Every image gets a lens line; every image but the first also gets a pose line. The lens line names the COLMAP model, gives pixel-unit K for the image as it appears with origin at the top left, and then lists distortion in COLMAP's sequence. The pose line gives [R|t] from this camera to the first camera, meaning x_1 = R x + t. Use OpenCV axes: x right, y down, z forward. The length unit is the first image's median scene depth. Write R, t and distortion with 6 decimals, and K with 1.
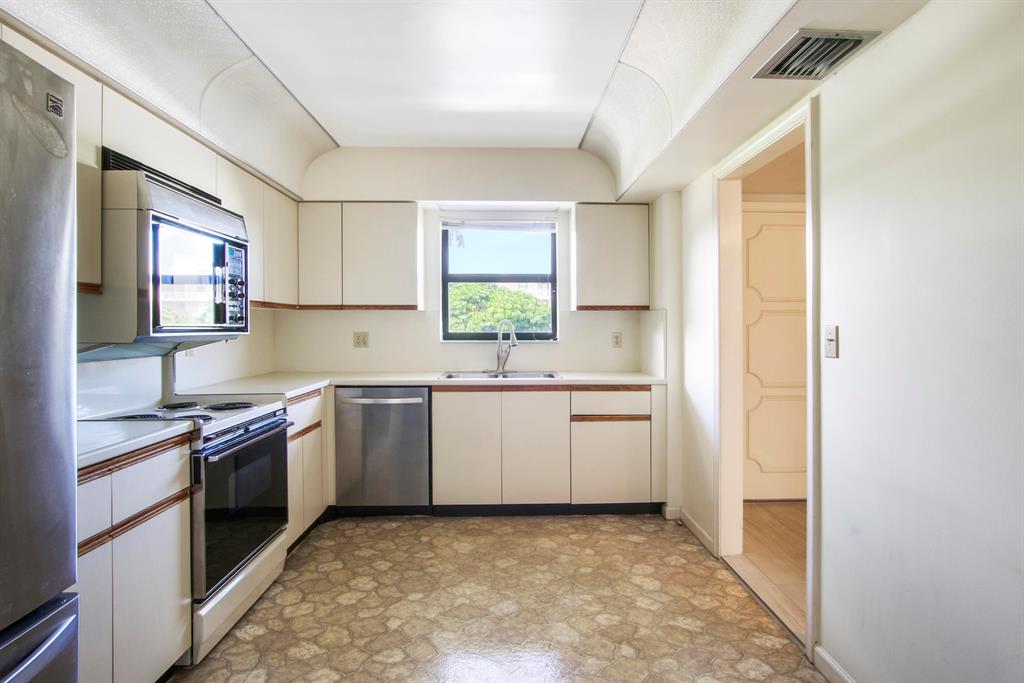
lens RADIAL K [[530.4, 0, 531.1], [0, 530.4, 329.0], [0, 0, 1]] dist [-0.009616, 0.000891]
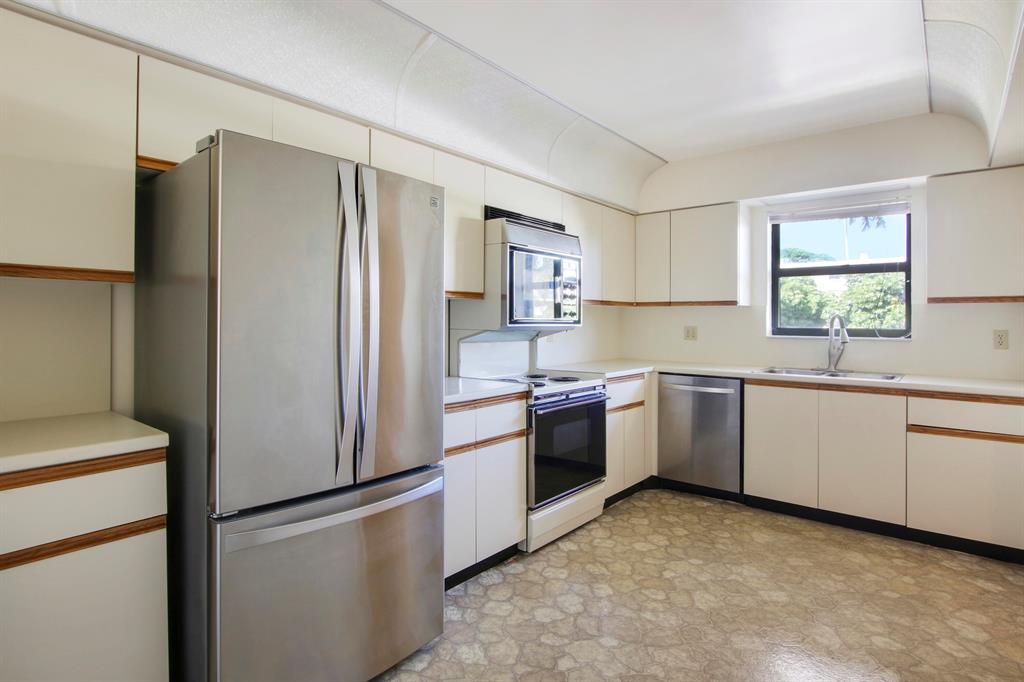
lens RADIAL K [[536.7, 0, 526.8], [0, 536.7, 320.4], [0, 0, 1]] dist [-0.017658, 0.001973]
pose [[0.751727, 0.005110, -0.659454, 0.219995], [-0.009684, 0.999948, -0.003291, 0.001533], [0.659403, 0.008860, 0.751737, -0.079112]]
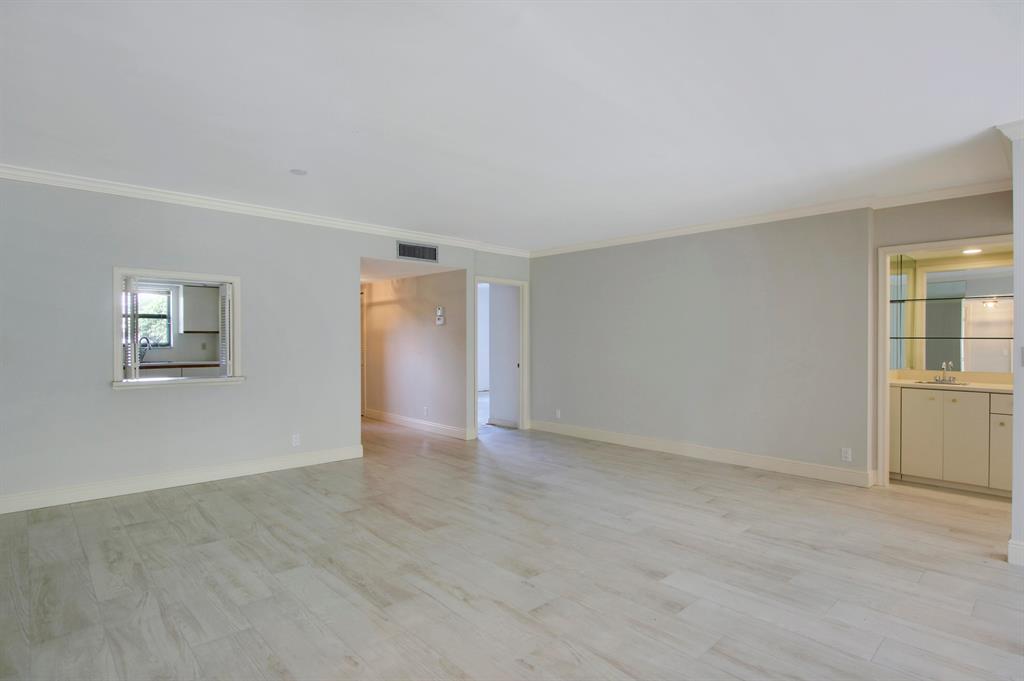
lens RADIAL K [[524.5, 0, 526.0], [0, 524.5, 344.6], [0, 0, 1]] dist [-0.015428, -0.000397]
pose [[0.753142, -0.001419, 0.657856, -0.377866], [-0.002399, 0.999985, 0.004903, 0.000798], [-0.657854, -0.005272, 0.753127, -2.256012]]
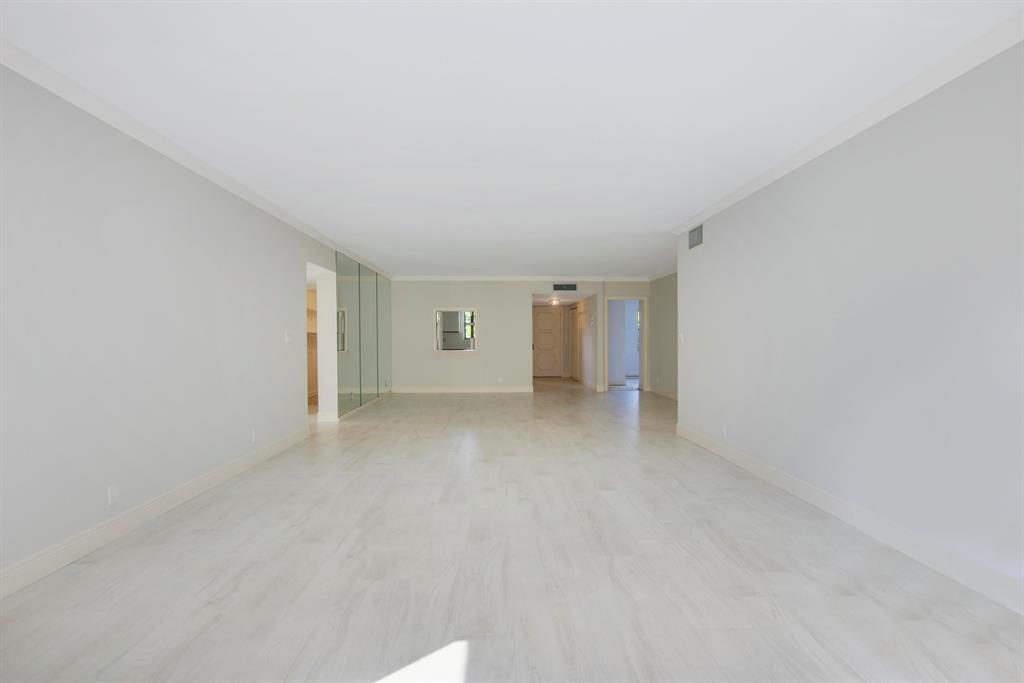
lens RADIAL K [[524.5, 0, 526.0], [0, 524.5, 345.6], [0, 0, 1]] dist [-0.015428, -0.000397]
pose [[0.999996, -0.002152, 0.001905, 0.536420], [0.002136, 0.999961, 0.008552, 0.052320], [-0.001924, -0.008548, 0.999962, -4.753826]]
